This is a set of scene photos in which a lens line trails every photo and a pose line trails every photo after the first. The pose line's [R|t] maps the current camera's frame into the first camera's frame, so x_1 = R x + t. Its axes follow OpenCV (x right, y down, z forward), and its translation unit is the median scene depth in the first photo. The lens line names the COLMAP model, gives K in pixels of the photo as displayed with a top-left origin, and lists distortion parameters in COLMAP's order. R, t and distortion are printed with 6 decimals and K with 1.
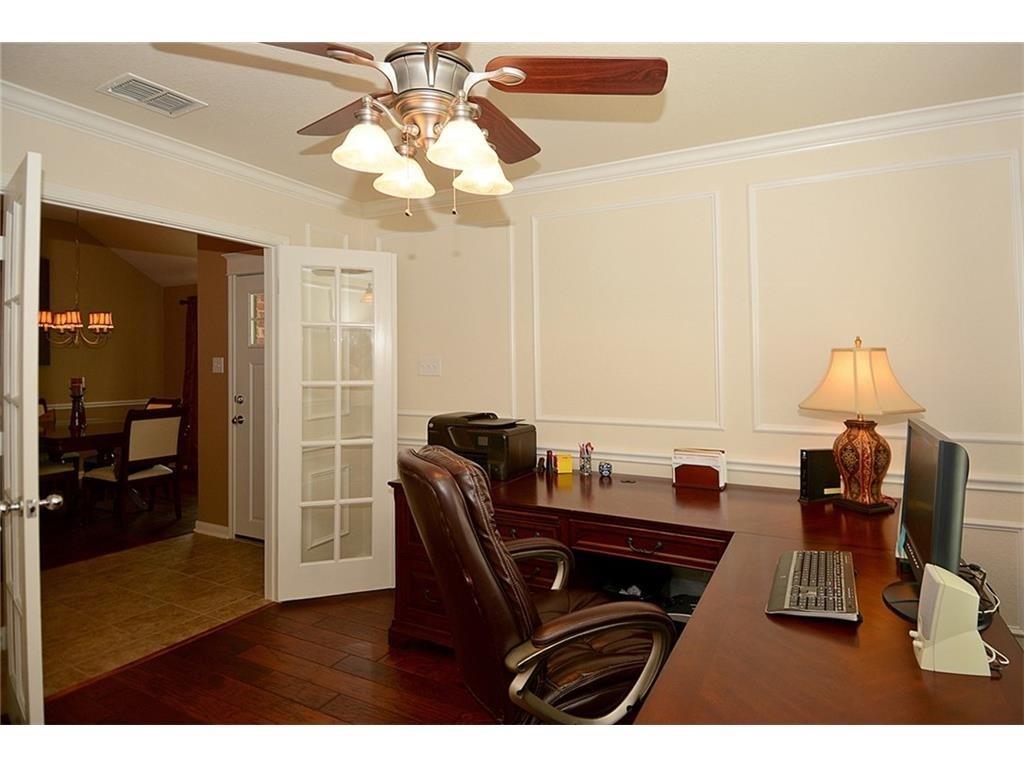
lens RADIAL K [[584.9, 0, 516.2], [0, 584.9, 353.8], [0, 0, 1]] dist [0.028517, -0.052267]
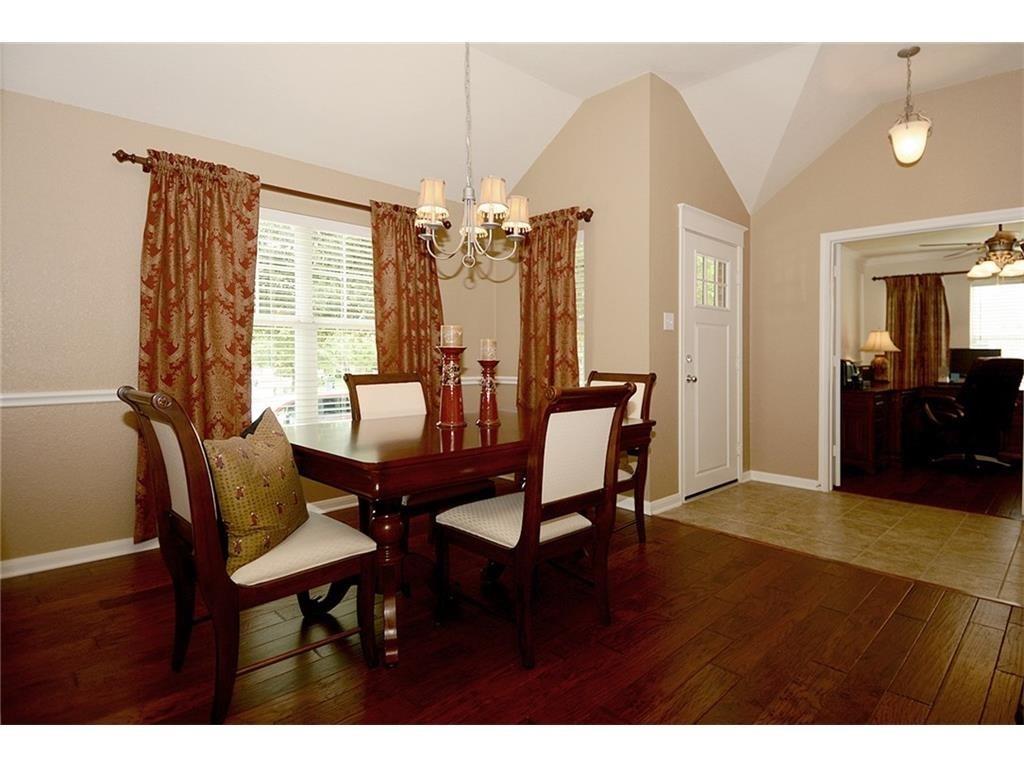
lens RADIAL K [[565.0, 0, 550.5], [0, 565.0, 365.1], [0, 0, 1]] dist [0.000404, -0.002557]
pose [[0.249661, -0.009932, 0.968282, -1.325534], [-0.017228, 0.999744, 0.014697, 0.073163], [-0.968180, -0.020351, 0.249425, 0.910146]]
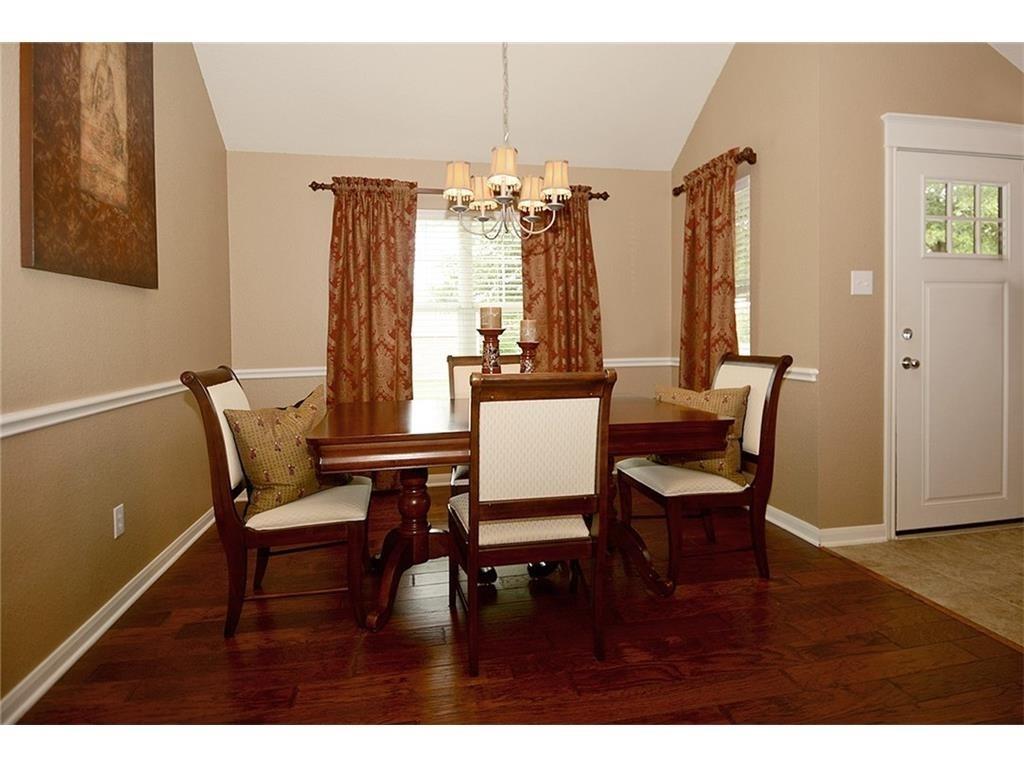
lens RADIAL K [[584.9, 0, 516.2], [0, 584.9, 353.8], [0, 0, 1]] dist [0.028517, -0.052267]
pose [[0.780543, -0.028335, 0.624460, -1.150075], [0.004730, 0.999211, 0.039427, 0.066542], [-0.625085, -0.027821, 0.780061, 0.694087]]
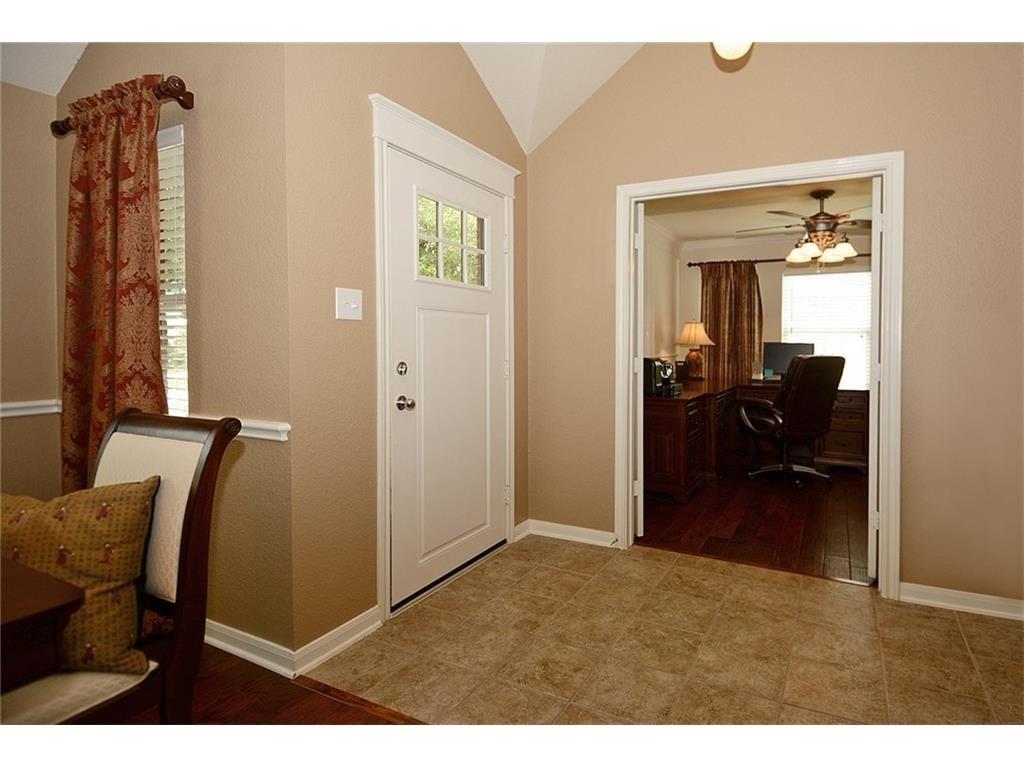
lens RADIAL K [[515.4, 0, 560.7], [0, 515.4, 358.1], [0, 0, 1]] dist [0.033149, -0.001326]
pose [[-0.014984, -0.026568, 0.999535, -0.905538], [-0.016100, 0.999524, 0.026327, 0.048406], [-0.999758, -0.015698, -0.015404, 0.783645]]
